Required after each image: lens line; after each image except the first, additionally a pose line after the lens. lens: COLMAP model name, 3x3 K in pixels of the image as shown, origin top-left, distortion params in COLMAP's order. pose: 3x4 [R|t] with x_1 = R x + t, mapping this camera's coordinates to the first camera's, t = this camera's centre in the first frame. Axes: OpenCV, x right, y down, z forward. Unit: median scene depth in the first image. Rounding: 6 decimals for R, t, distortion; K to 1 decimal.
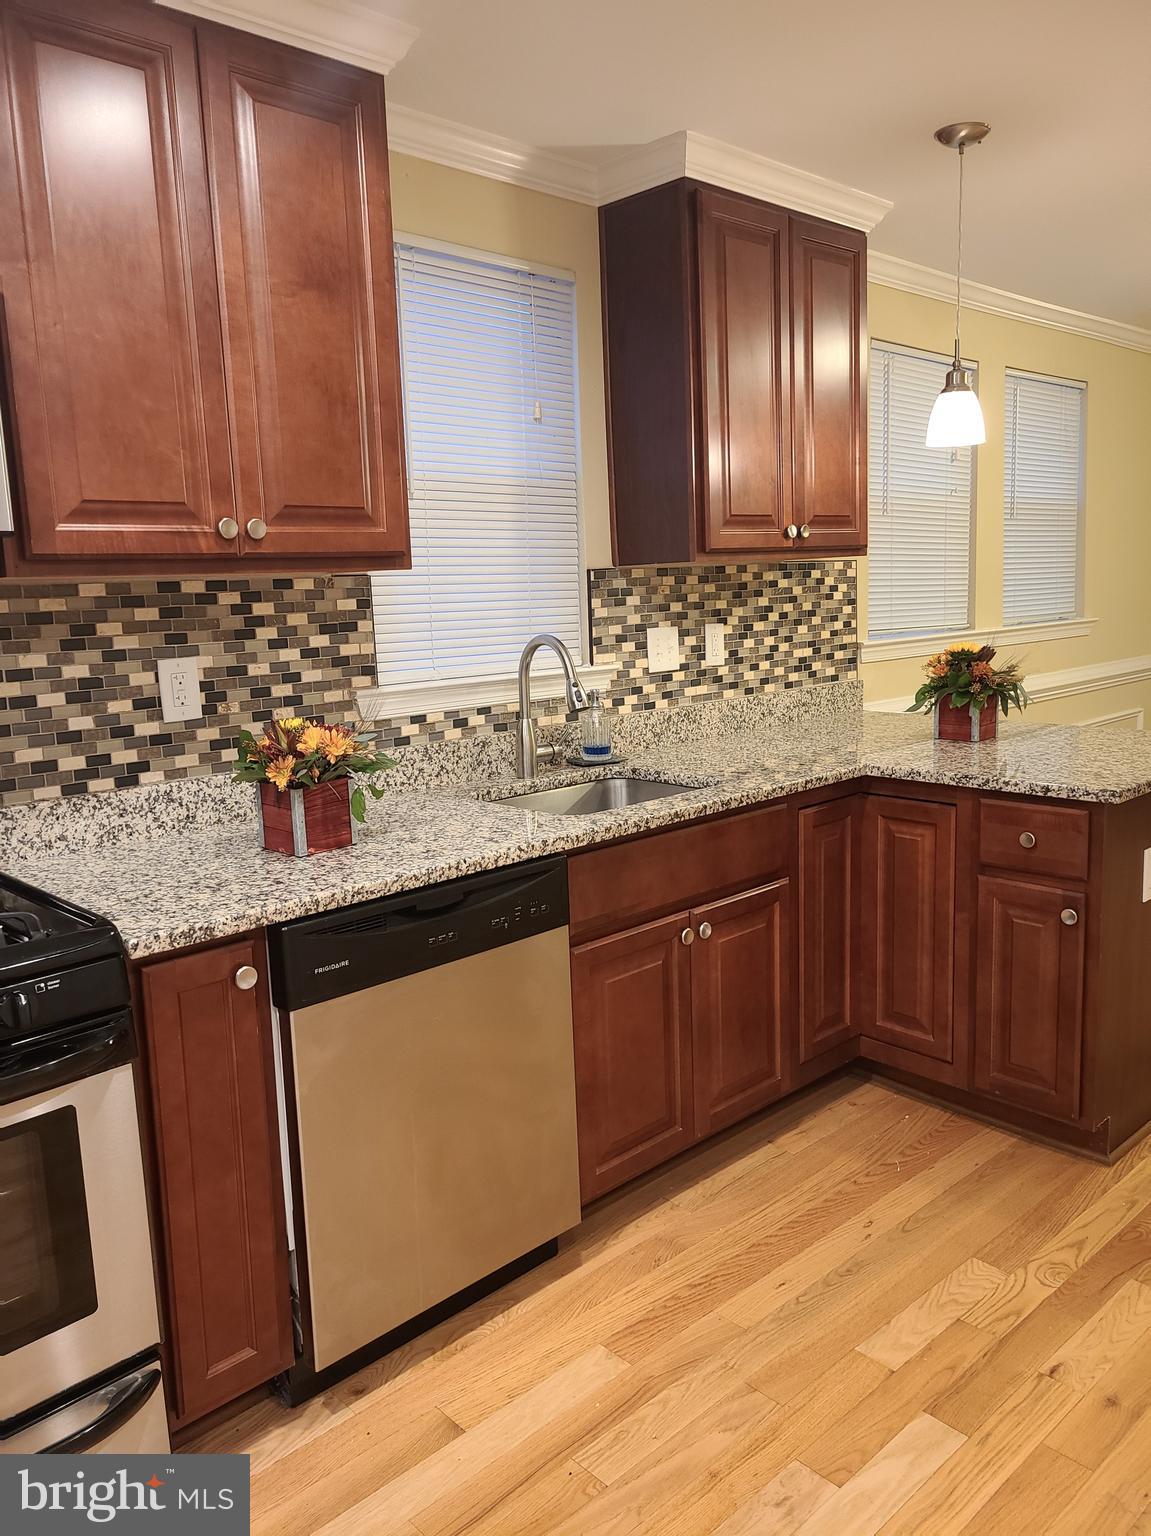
lens RADIAL K [[1151.7, 0, 578.4], [0, 1151.7, 757.0], [0, 0, 1]] dist [0.046593, -0.032647]
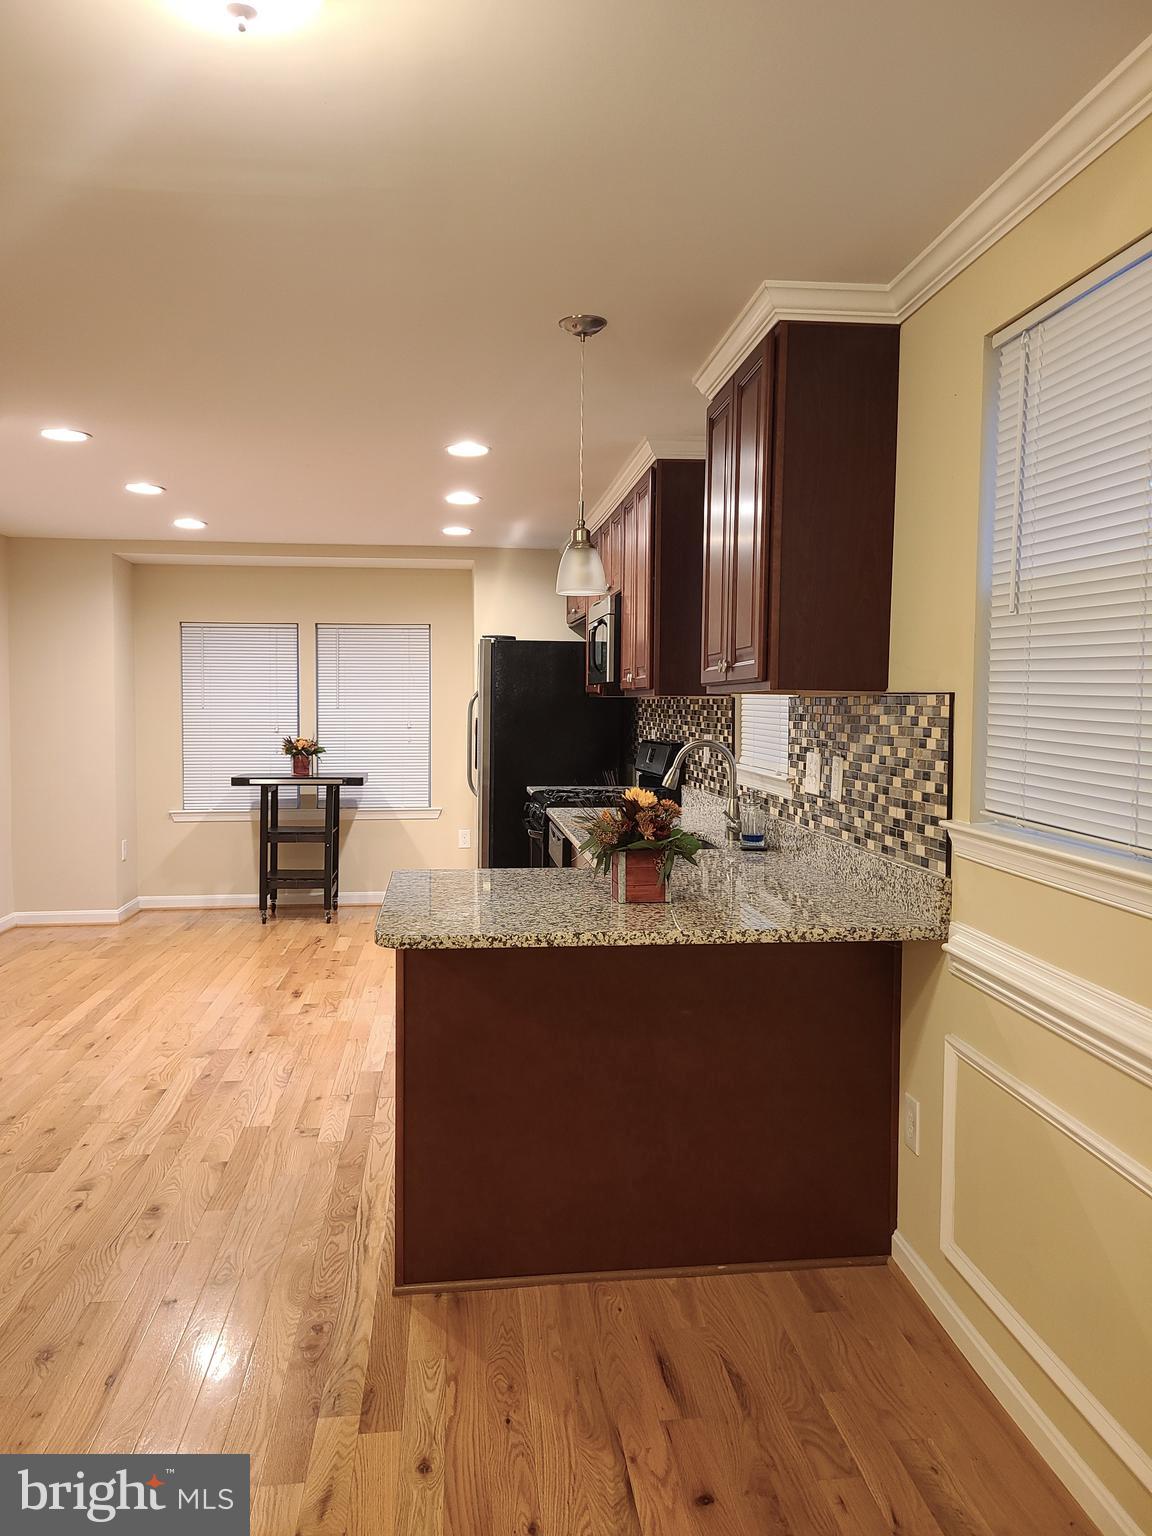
lens RADIAL K [[1145.2, 0, 577.2], [0, 1145.2, 750.4], [0, 0, 1]] dist [0.039635, -0.000240]
pose [[-0.603047, 0.062632, -0.795243, 1.266944], [-0.109834, 0.980899, 0.160543, -0.315698], [0.790108, 0.184159, -0.584649, 1.753100]]
